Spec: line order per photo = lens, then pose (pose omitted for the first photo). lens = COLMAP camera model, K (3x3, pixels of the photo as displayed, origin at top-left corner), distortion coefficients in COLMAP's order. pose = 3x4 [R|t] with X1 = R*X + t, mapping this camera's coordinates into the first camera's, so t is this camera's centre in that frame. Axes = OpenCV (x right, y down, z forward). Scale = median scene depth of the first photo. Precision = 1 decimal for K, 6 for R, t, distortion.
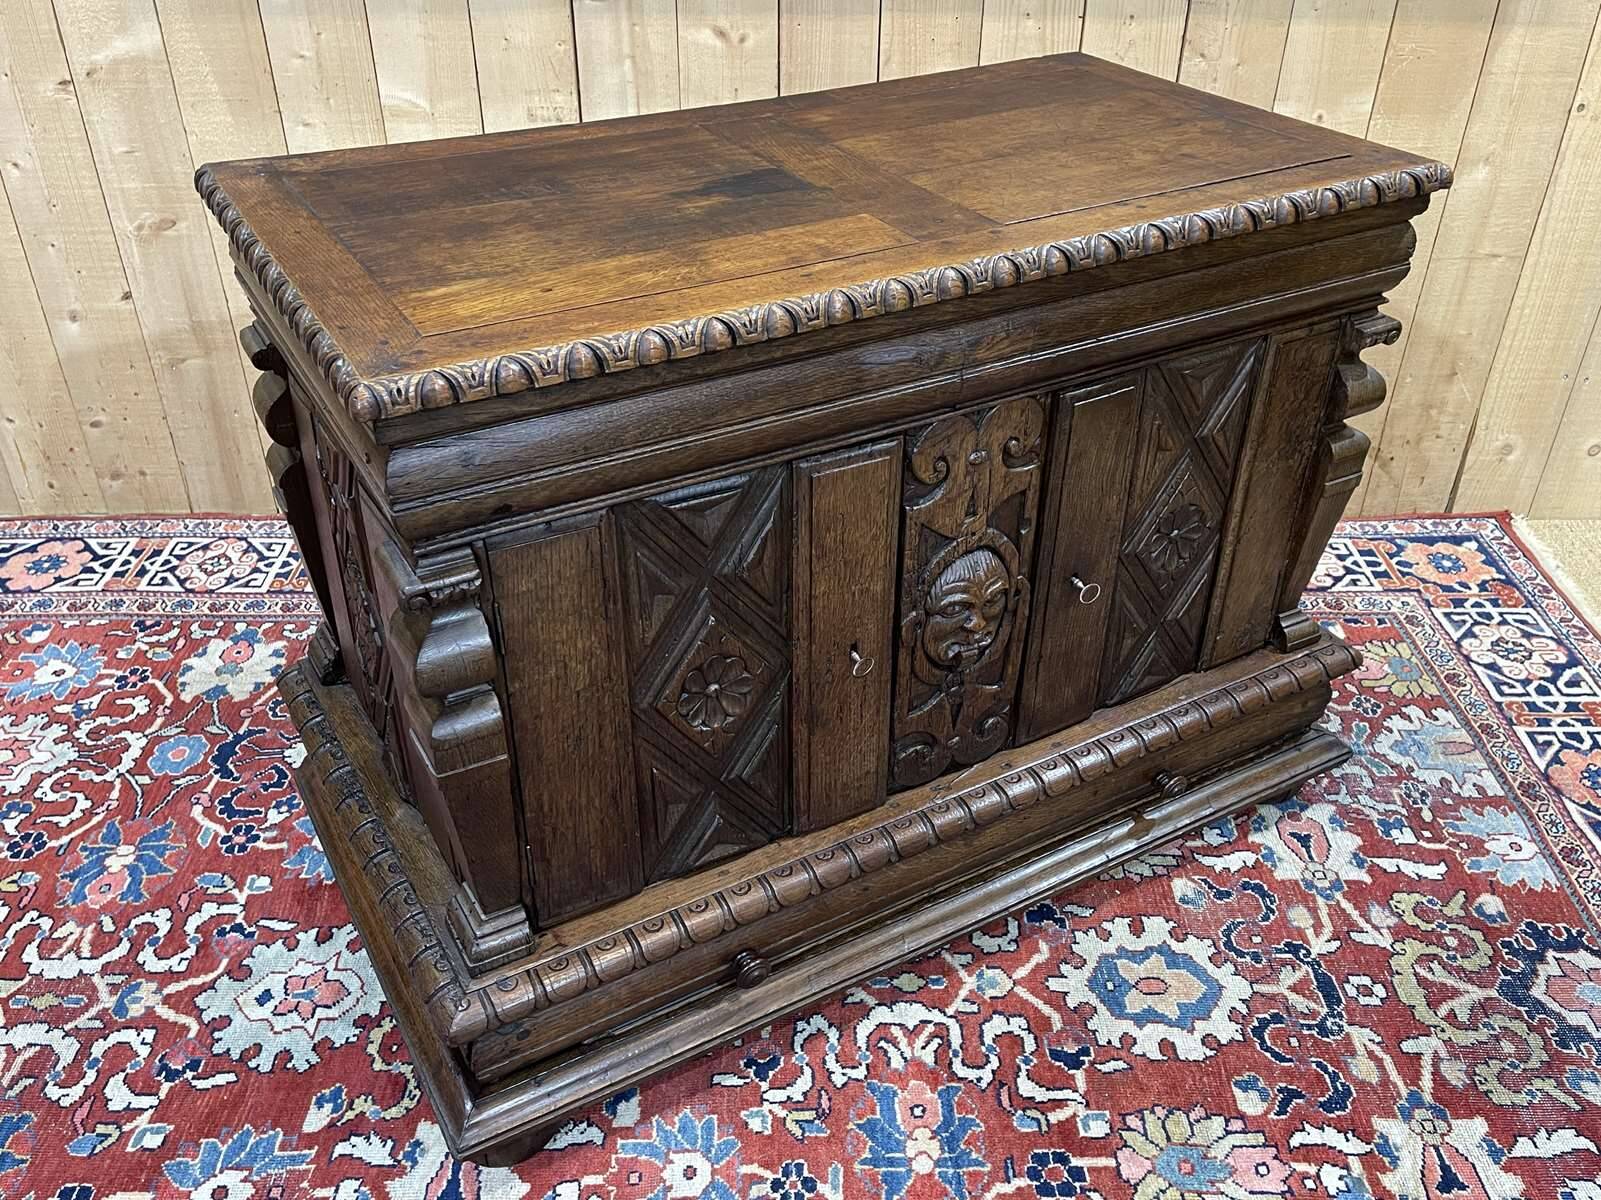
lens RADIAL K [[1377.0, 0, 800.6], [0, 1377.0, 601.0], [0, 0, 1]] dist [0.047459, -0.054754]
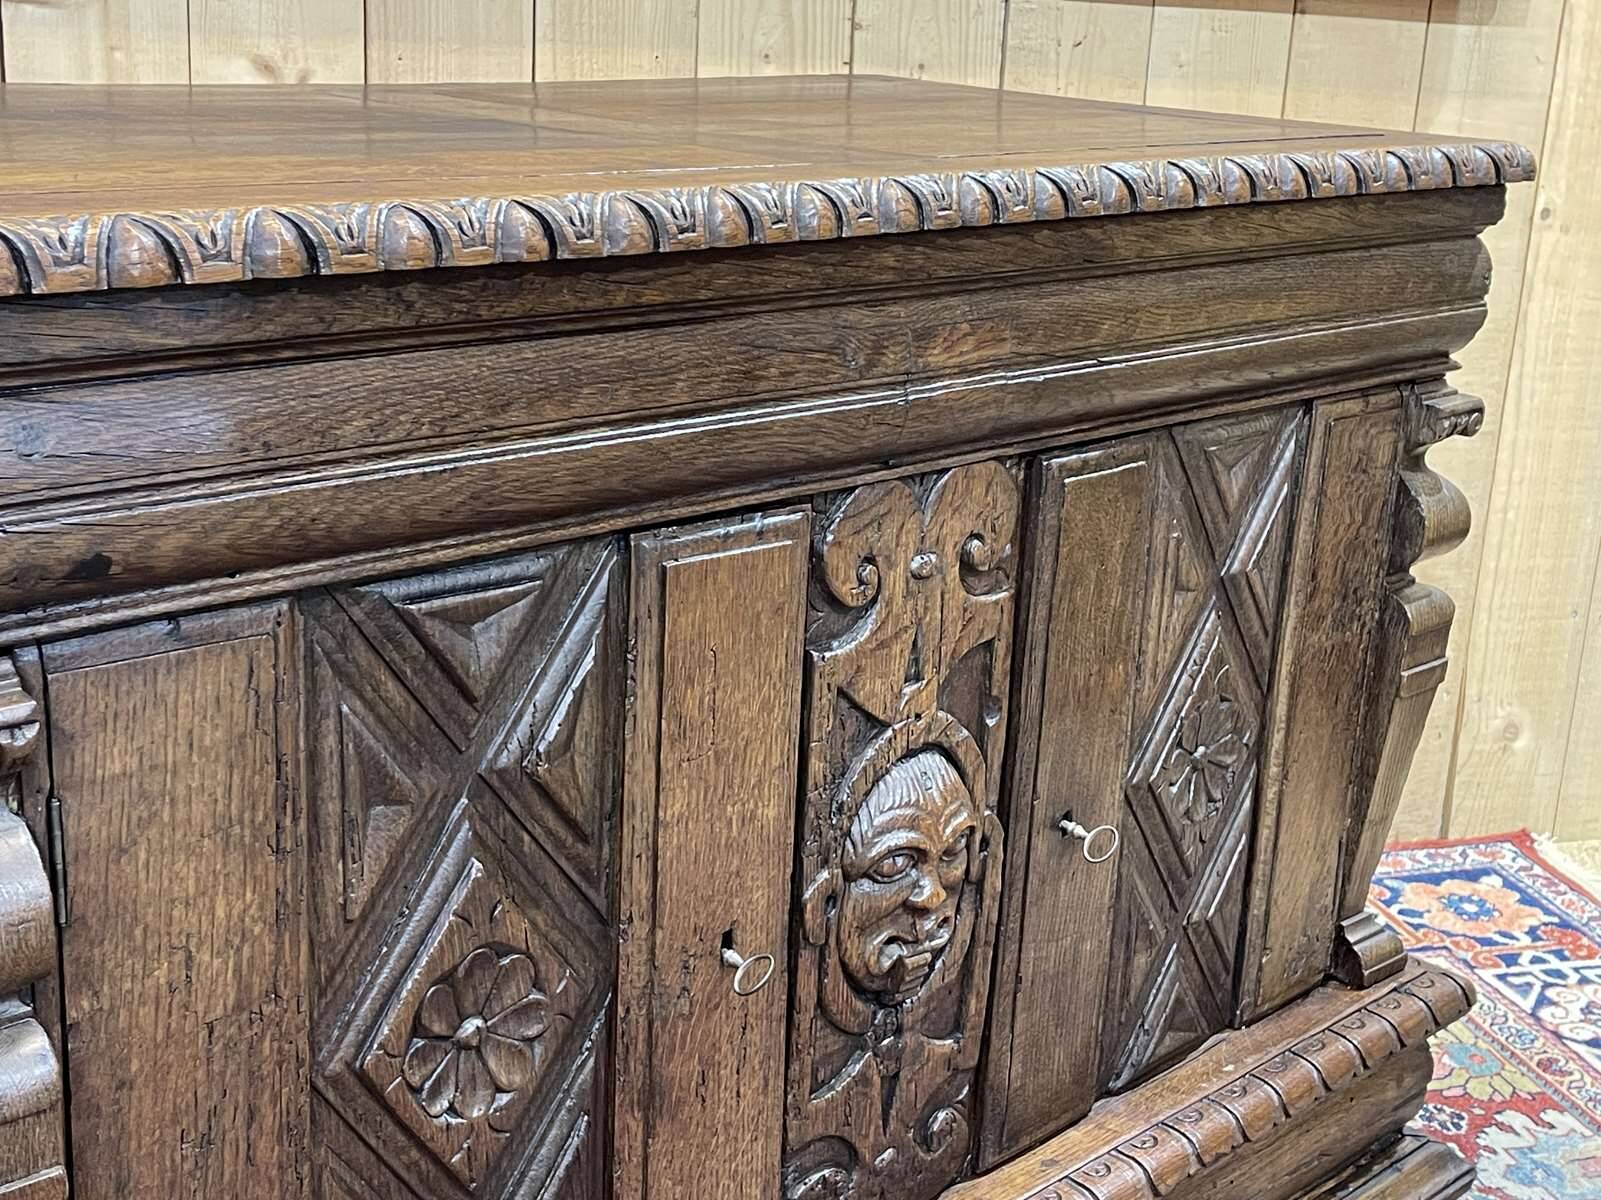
lens RADIAL K [[2206.8, 0, 829.6], [0, 2206.8, 608.5], [0, 0, 1]] dist [0.038588, 0.000000]
pose [[0.960444, -0.035656, 0.276180, -0.134121], [0.112299, 0.957142, -0.266961, 0.127030], [-0.254825, 0.287416, 0.923286, 0.182982]]
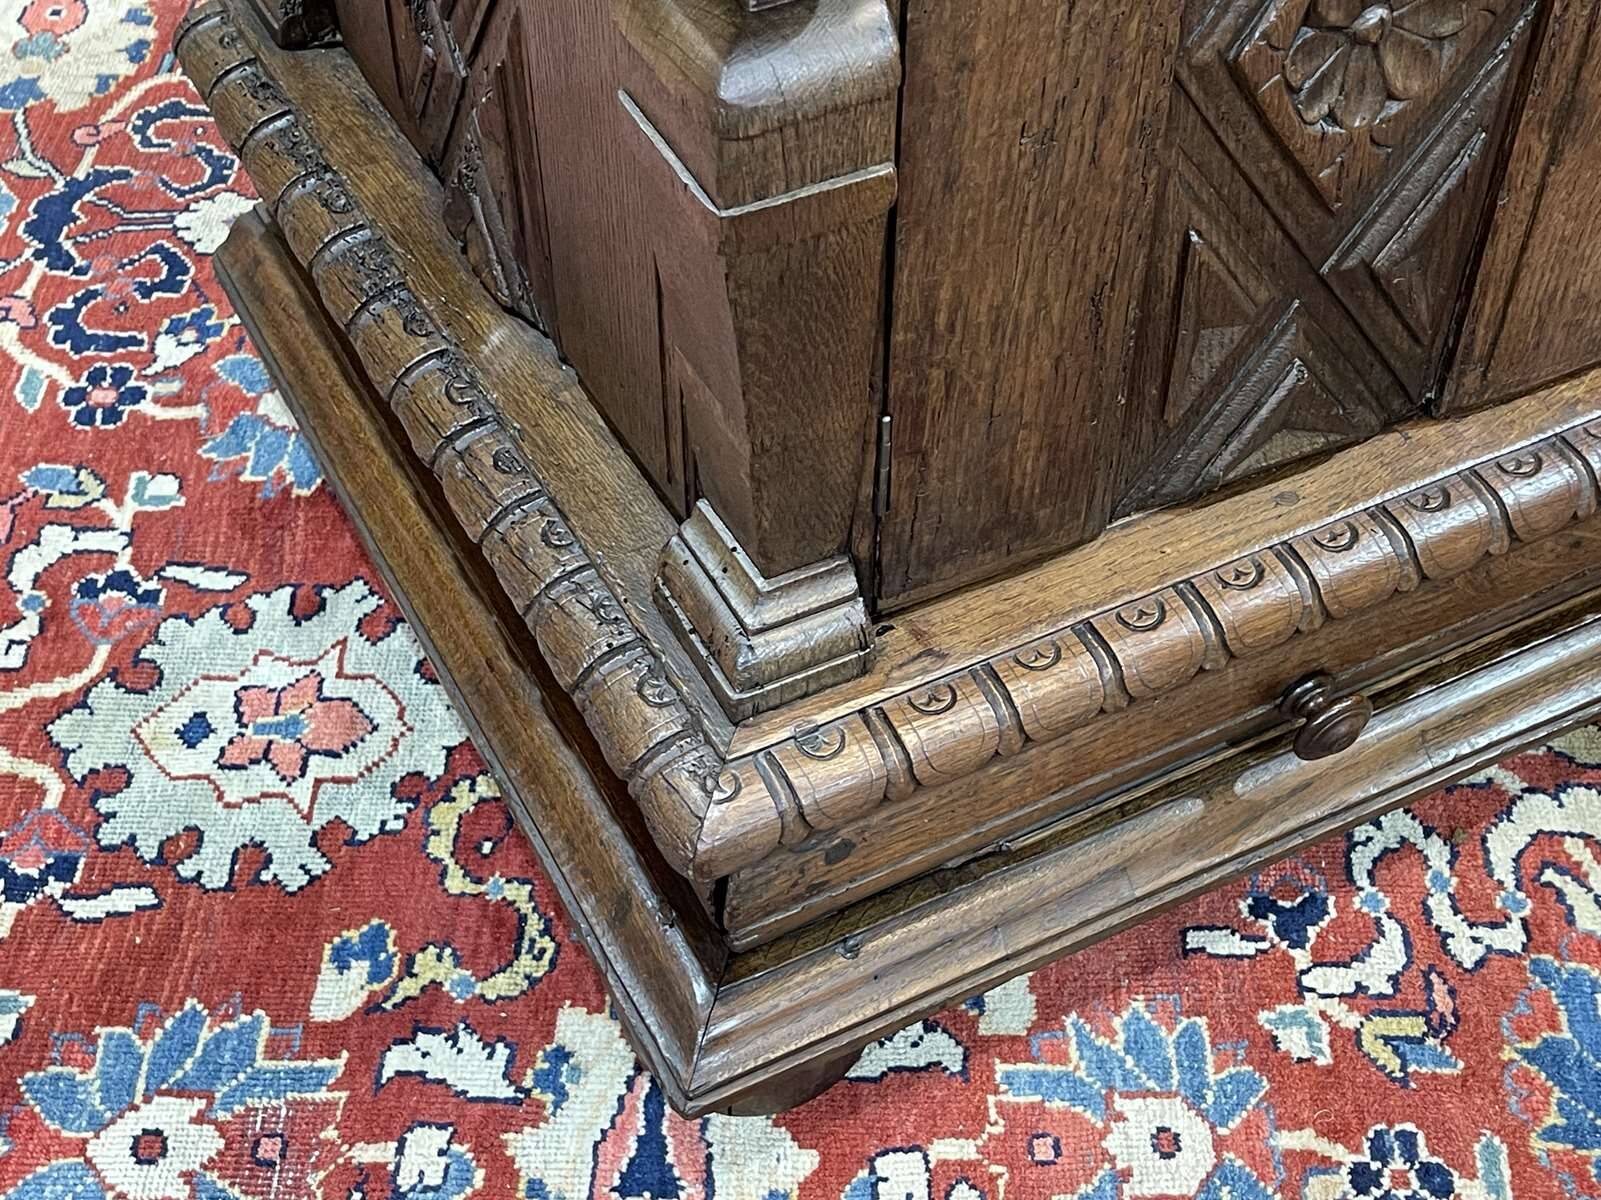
lens RADIAL K [[2206.8, 0, 807.4], [0, 2206.8, 626.0], [0, 0, 1]] dist [0.038588, 0.000000]
pose [[0.999070, 0.030800, -0.030182, -0.172255], [-0.022429, 0.968929, 0.246321, 0.069375], [0.036830, -0.245415, 0.968718, 0.319320]]
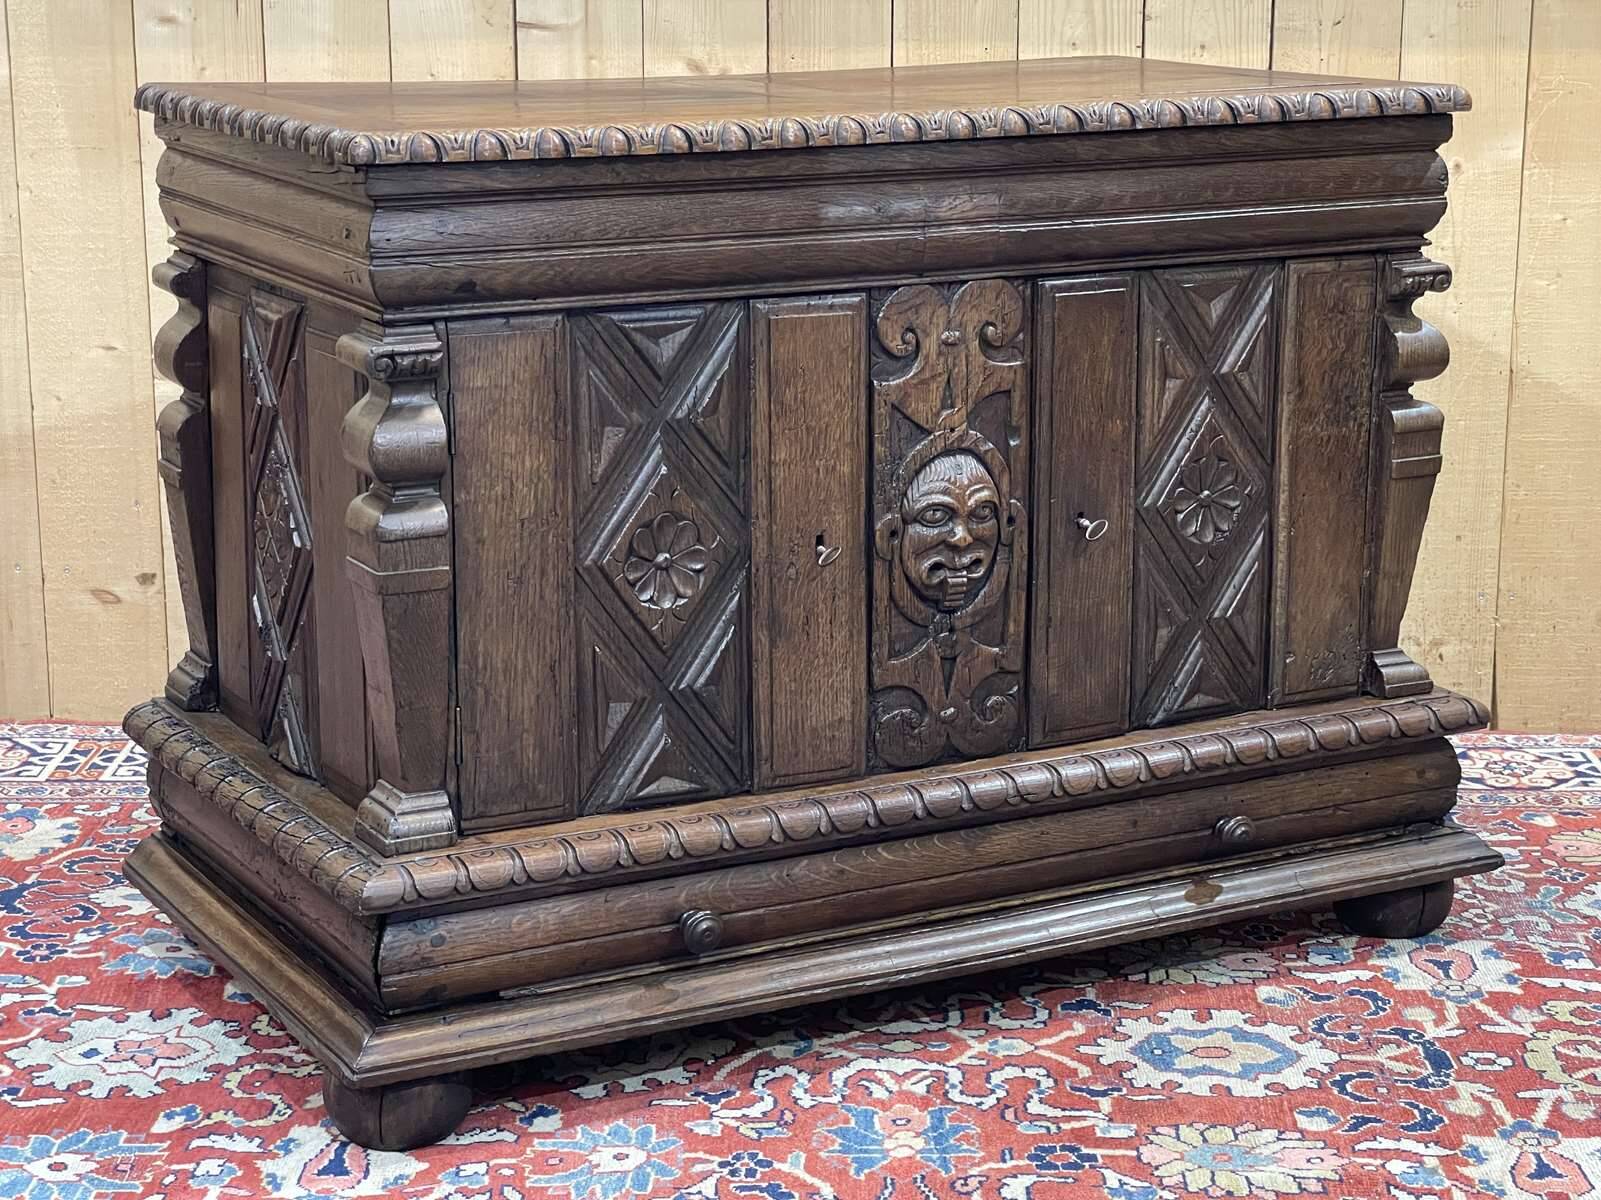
lens RADIAL K [[3058.1, 0, 815.5], [0, 3058.1, 555.5], [0, 0, 1]] dist [0.147924, 0.000000]
pose [[0.999717, -0.000293, -0.023771, 0.076706], [-0.008243, 0.933607, -0.358204, 0.701697], [0.022297, 0.358298, 0.933341, -0.806122]]
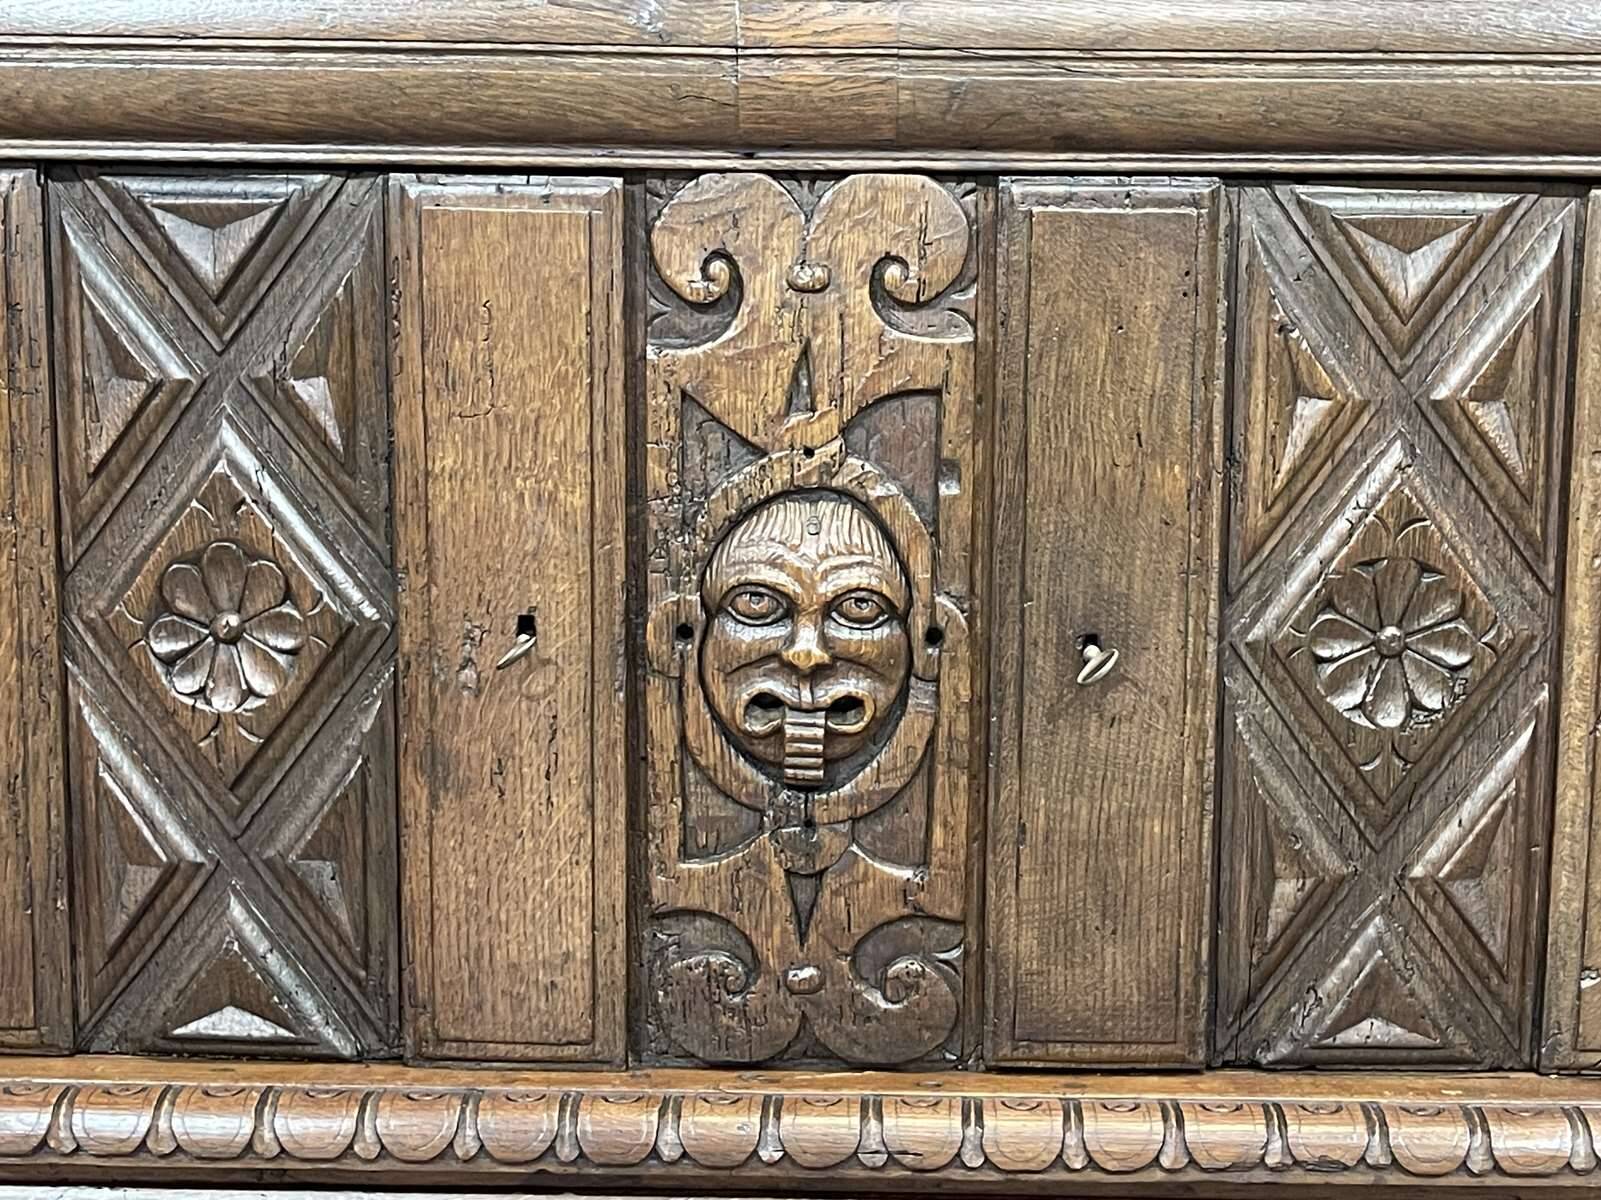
lens RADIAL K [[2723.6, 0, 827.8], [0, 2723.6, 616.1], [0, 0, 1]] dist [0.103574, 0.000000]
pose [[0.862962, 0.085183, -0.498036, 0.576637], [-0.284425, 0.896579, -0.339484, 0.309177], [0.417611, 0.434616, 0.797941, 0.229253]]
